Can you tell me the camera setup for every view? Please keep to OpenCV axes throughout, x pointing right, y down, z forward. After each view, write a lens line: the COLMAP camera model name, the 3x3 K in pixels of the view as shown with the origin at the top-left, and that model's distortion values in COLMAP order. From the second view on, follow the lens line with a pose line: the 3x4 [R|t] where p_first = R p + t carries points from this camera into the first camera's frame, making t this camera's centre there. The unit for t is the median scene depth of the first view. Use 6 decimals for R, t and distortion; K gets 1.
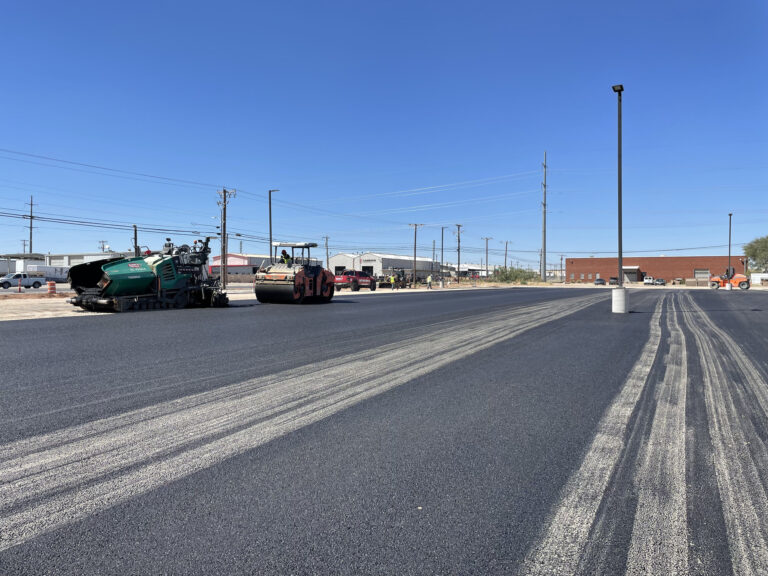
lens RADIAL K [[558.4, 0, 384.0], [0, 558.4, 288.0], [0, 0, 1]] dist [0.005054, 0.000354]
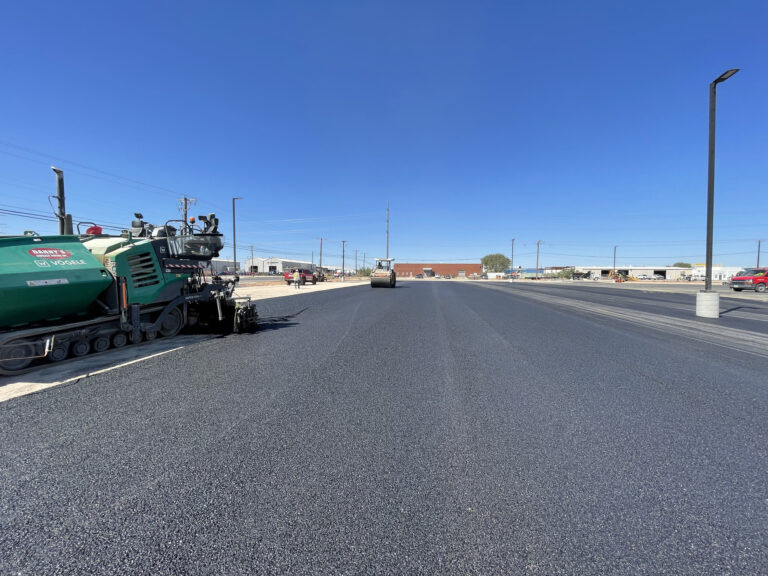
lens RADIAL K [[317.3, 0, 384.0], [0, 317.3, 288.0], [0, 0, 1]] dist [-0.001792, 0.000106]
pose [[0.950856, -0.006215, 0.309572, -0.262977], [-0.002181, 0.999639, 0.026768, -0.019790], [-0.309626, -0.026128, 0.950499, 0.646496]]
